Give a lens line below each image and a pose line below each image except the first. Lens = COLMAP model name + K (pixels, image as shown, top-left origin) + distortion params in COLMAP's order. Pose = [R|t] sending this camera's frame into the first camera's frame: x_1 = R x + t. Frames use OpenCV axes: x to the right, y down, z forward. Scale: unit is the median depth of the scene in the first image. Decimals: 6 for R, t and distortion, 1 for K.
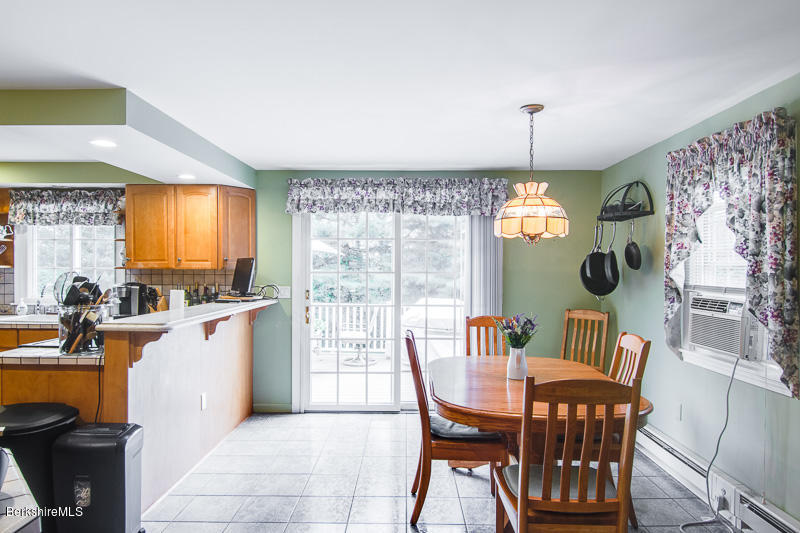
lens RADIAL K [[498.4, 0, 400.2], [0, 498.4, 265.9], [0, 0, 1]] dist [-0.003768, -0.012389]
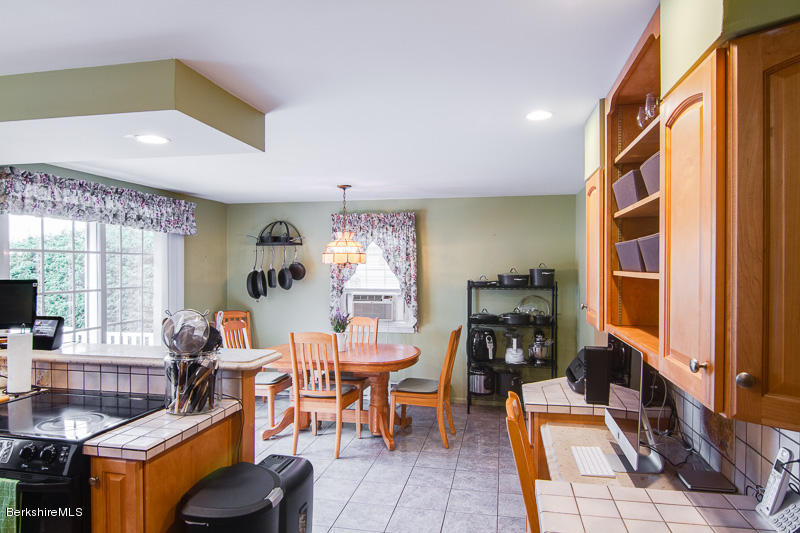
lens RADIAL K [[498.4, 0, 404.2], [0, 498.4, 271.2], [0, 0, 1]] dist [-0.003768, -0.012389]
pose [[0.179436, -0.015349, 0.983650, -0.823559], [-0.003962, 0.999859, 0.016324, -0.038805], [-0.983762, -0.006827, 0.179350, 0.314584]]
